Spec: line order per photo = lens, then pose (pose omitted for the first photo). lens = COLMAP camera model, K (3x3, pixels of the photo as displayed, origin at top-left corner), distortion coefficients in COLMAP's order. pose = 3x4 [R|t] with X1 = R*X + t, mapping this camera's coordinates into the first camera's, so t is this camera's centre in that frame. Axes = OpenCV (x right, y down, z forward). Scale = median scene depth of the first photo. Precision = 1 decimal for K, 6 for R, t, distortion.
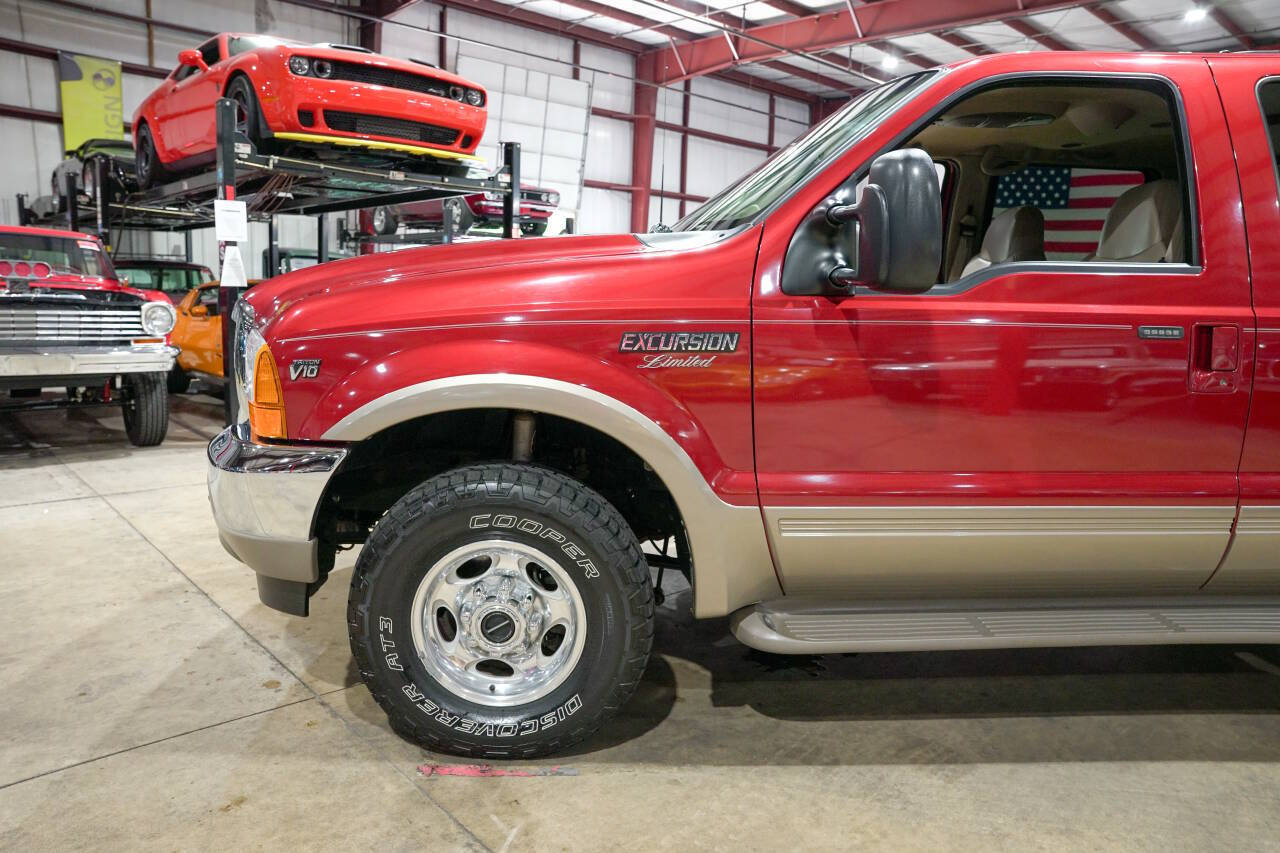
lens RADIAL K [[879.7, 0, 642.2], [0, 879.7, 428.0], [0, 0, 1]] dist [-0.143570, 0.115200]
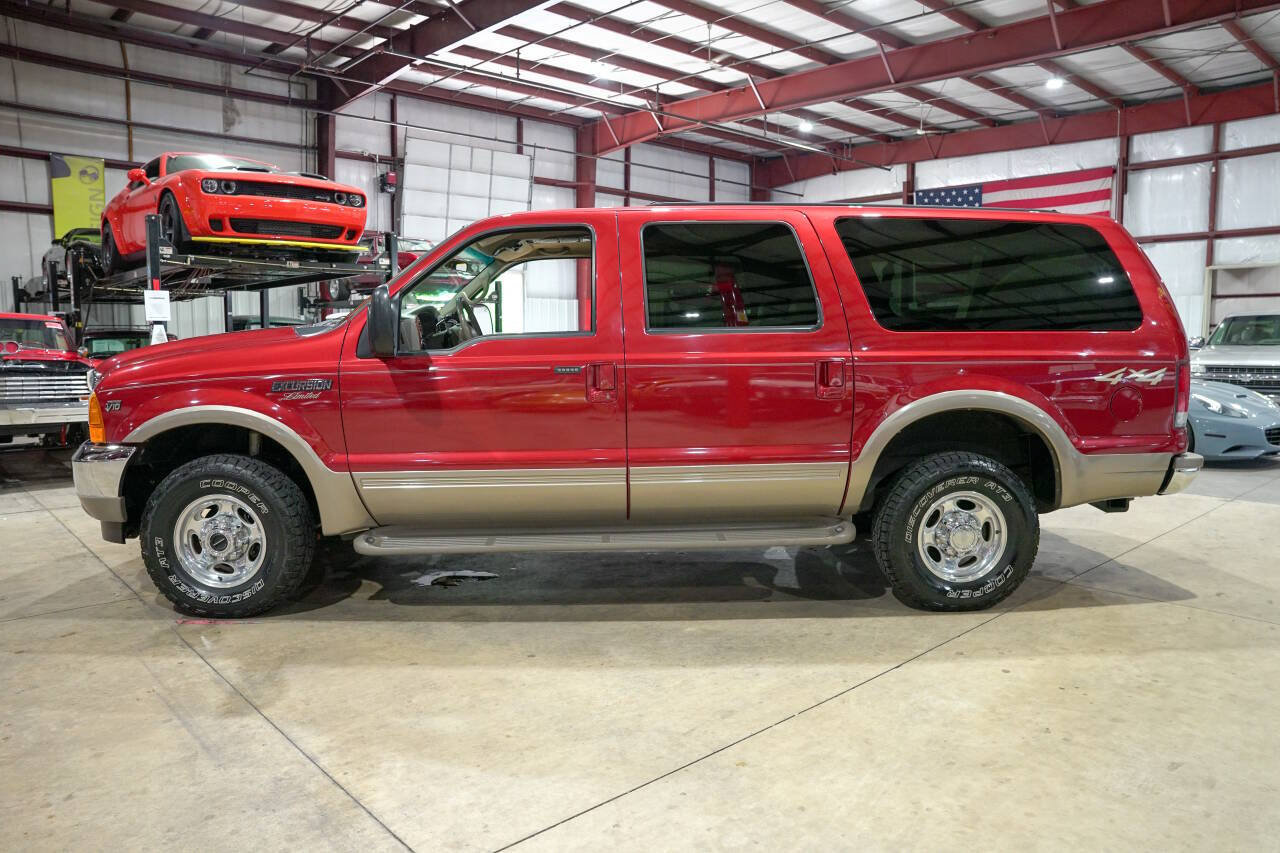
lens RADIAL K [[877.8, 0, 642.1], [0, 877.8, 427.8], [0, 0, 1]] dist [-0.142358, 0.113356]
pose [[0.999511, -0.030584, -0.006556, 0.158282], [0.030179, 0.998035, -0.054905, 0.023644], [0.008222, 0.054680, 0.998470, -0.171290]]
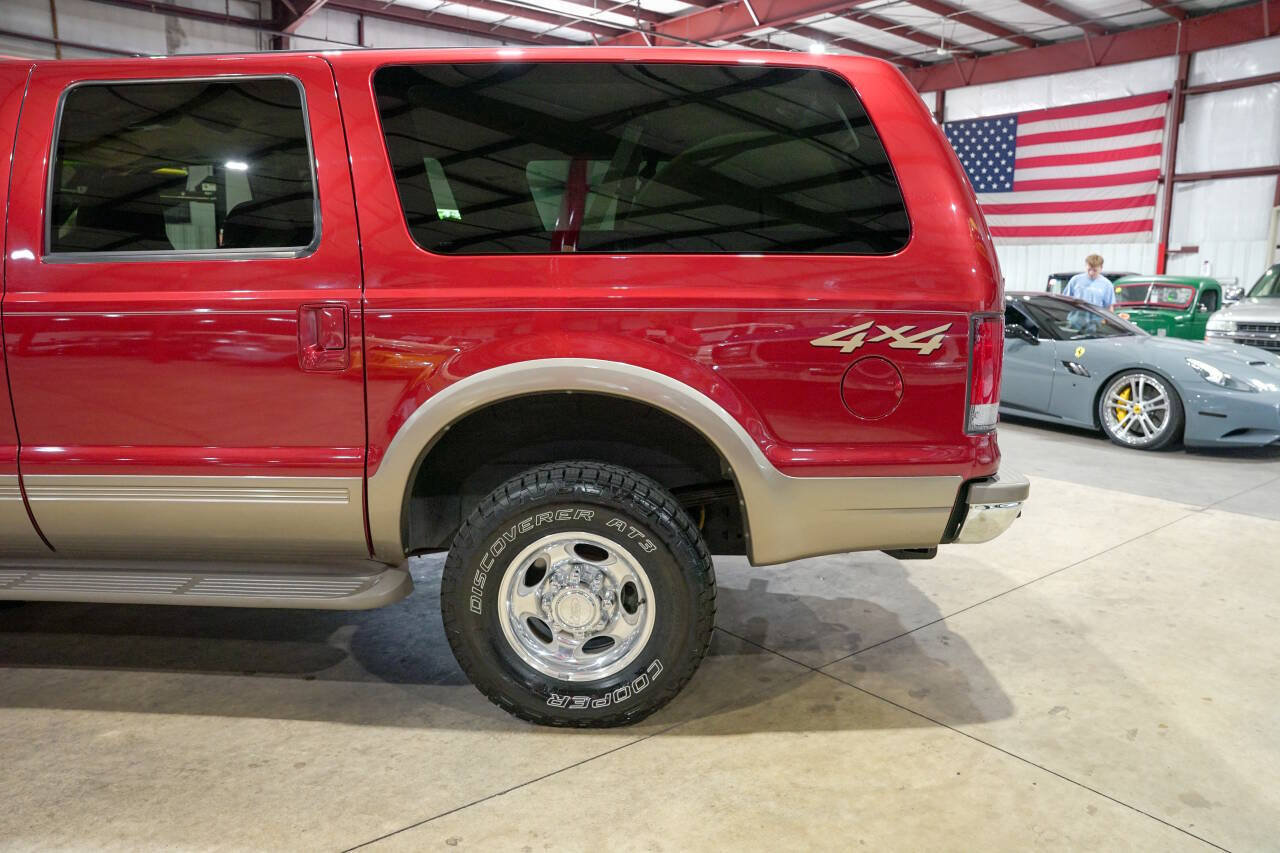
lens RADIAL K [[877.8, 0, 642.1], [0, 877.8, 427.8], [0, 0, 1]] dist [-0.142358, 0.113356]
pose [[0.996845, -0.006440, -0.079116, 0.338356], [0.006884, 0.999962, 0.005331, 0.006565], [0.079079, -0.005859, 0.996851, -0.005650]]
